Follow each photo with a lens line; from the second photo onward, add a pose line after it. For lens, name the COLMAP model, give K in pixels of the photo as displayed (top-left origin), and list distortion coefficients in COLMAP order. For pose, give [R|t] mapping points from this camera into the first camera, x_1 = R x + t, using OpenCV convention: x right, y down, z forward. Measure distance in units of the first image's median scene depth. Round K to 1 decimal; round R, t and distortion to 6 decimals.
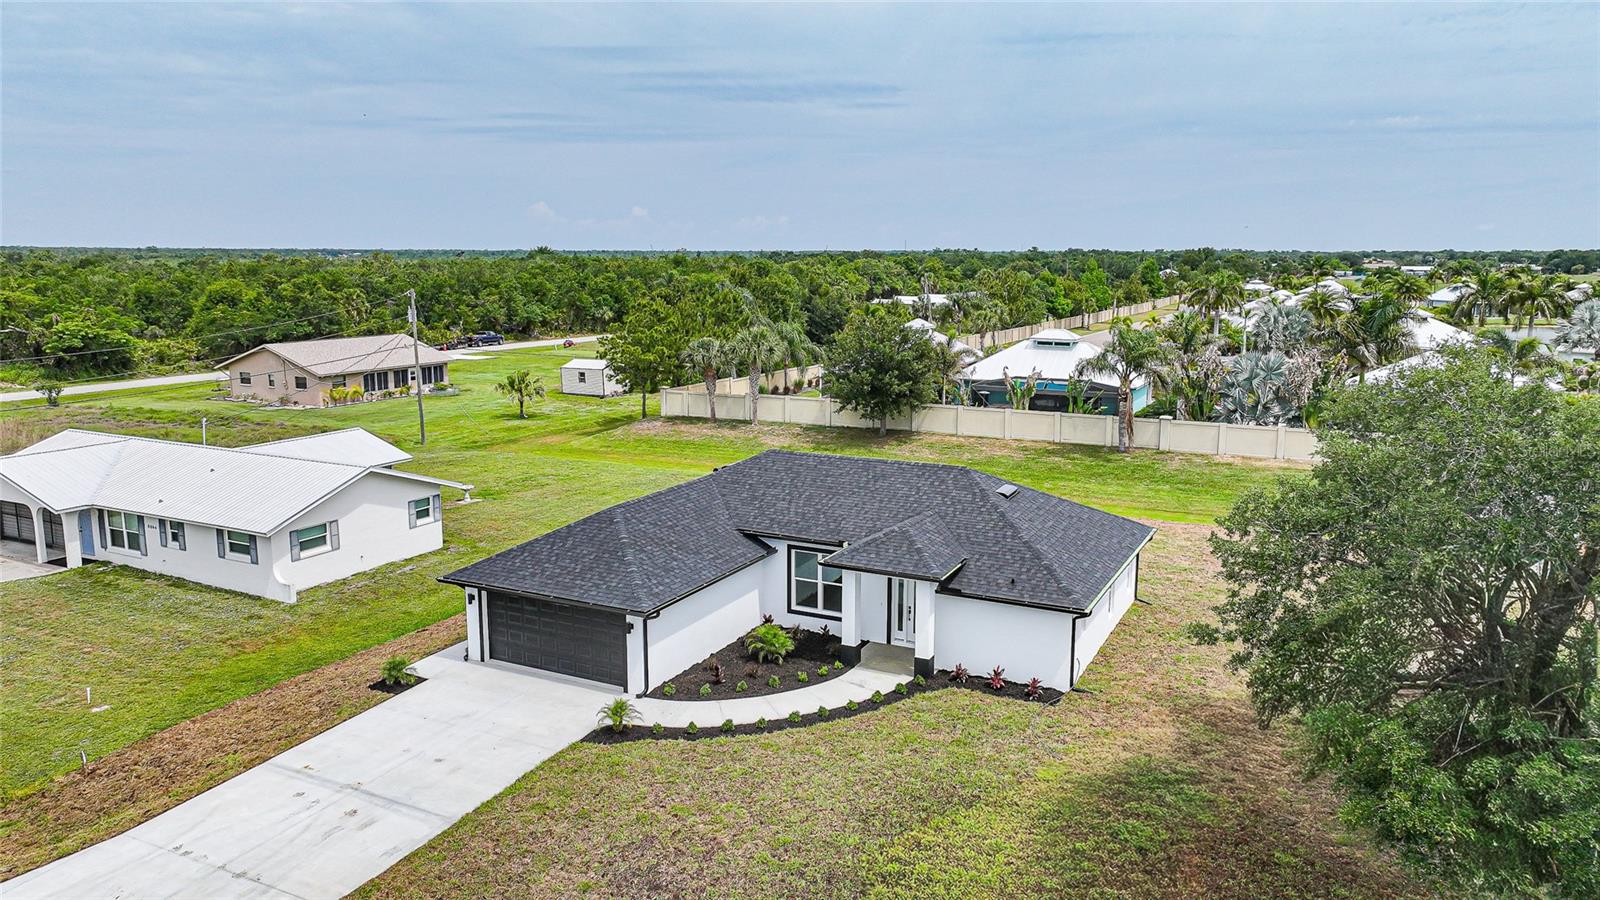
lens RADIAL K [[1124.3, 0, 800.0], [0, 1124.3, 450.0], [0, 0, 1]] dist [0.005016, 0.006940]
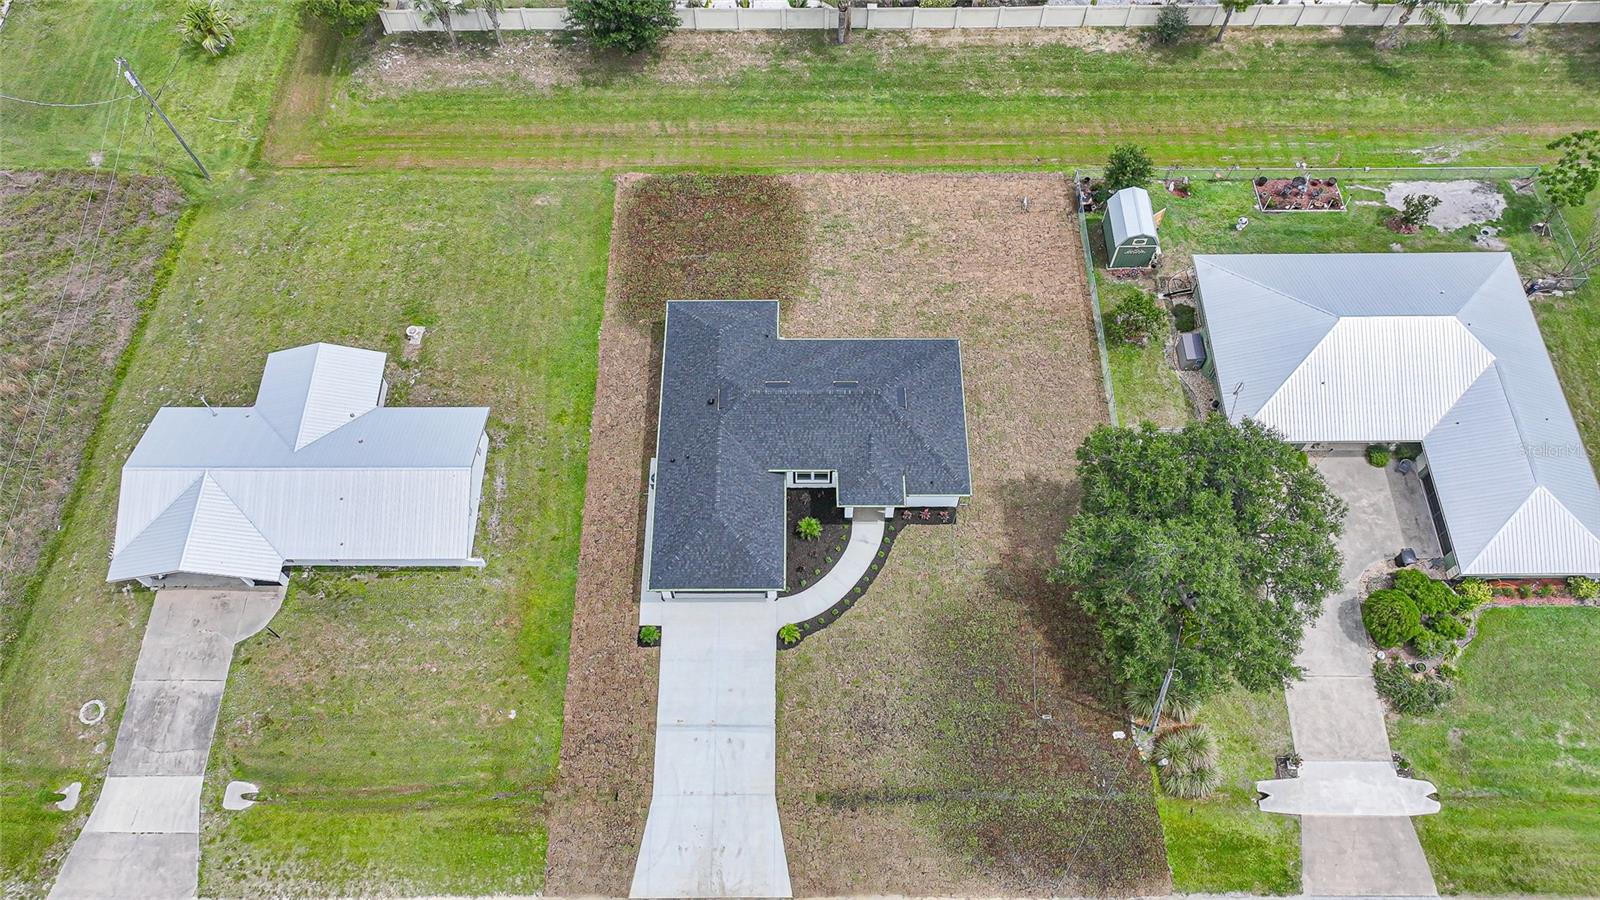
lens RADIAL K [[1127.4, 0, 802.0], [0, 1127.4, 442.3], [0, 0, 1]] dist [-0.002907, 0.022348]
pose [[0.889888, -0.403403, 0.212992, -0.361654], [0.082721, 0.601861, 0.794305, -1.344801], [-0.448617, -0.689224, 0.568958, 0.016338]]
